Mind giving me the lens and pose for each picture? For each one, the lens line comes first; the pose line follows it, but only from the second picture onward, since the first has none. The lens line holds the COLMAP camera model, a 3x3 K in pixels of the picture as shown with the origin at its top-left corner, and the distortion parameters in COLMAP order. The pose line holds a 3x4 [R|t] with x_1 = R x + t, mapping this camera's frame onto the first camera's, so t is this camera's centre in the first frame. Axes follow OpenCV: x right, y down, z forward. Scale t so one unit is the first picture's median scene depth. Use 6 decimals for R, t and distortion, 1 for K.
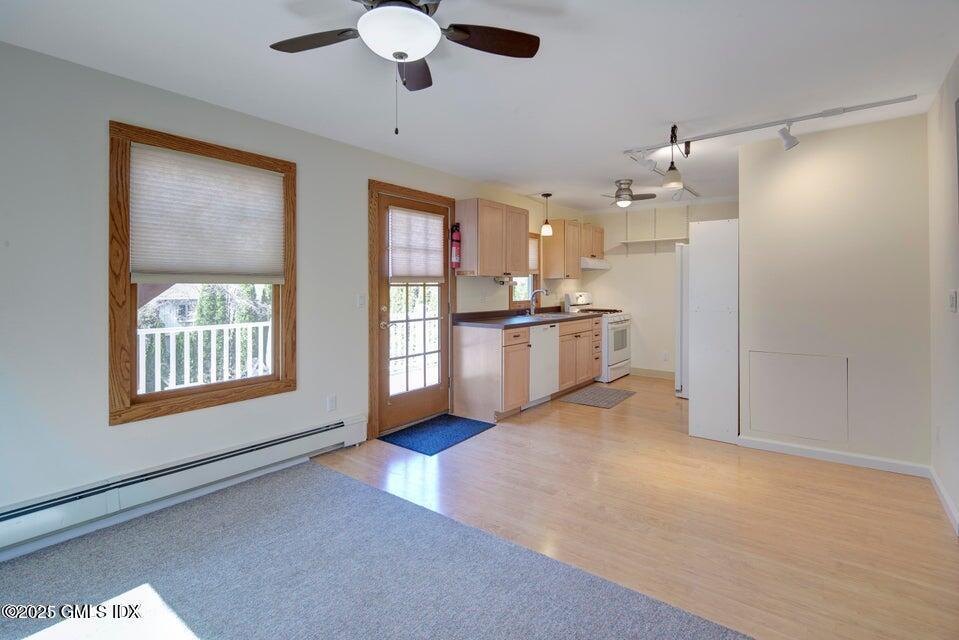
lens RADIAL K [[467.1, 0, 477.7], [0, 467.1, 289.2], [0, 0, 1]] dist [0.000566, -0.000029]
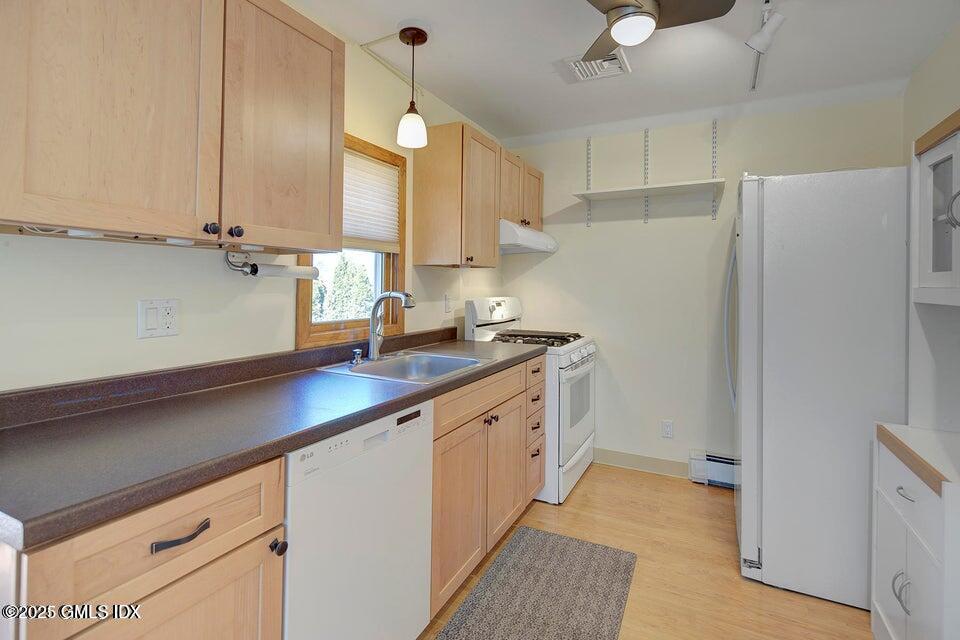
lens RADIAL K [[467.6, 0, 478.2], [0, 467.6, 289.2], [0, 0, 1]] dist [0.000566, -0.000029]
pose [[0.984005, 0.008414, 0.177939, 0.133354], [-0.008478, 0.999964, -0.000398, -0.001251], [-0.177936, -0.001117, 0.984041, 0.620539]]
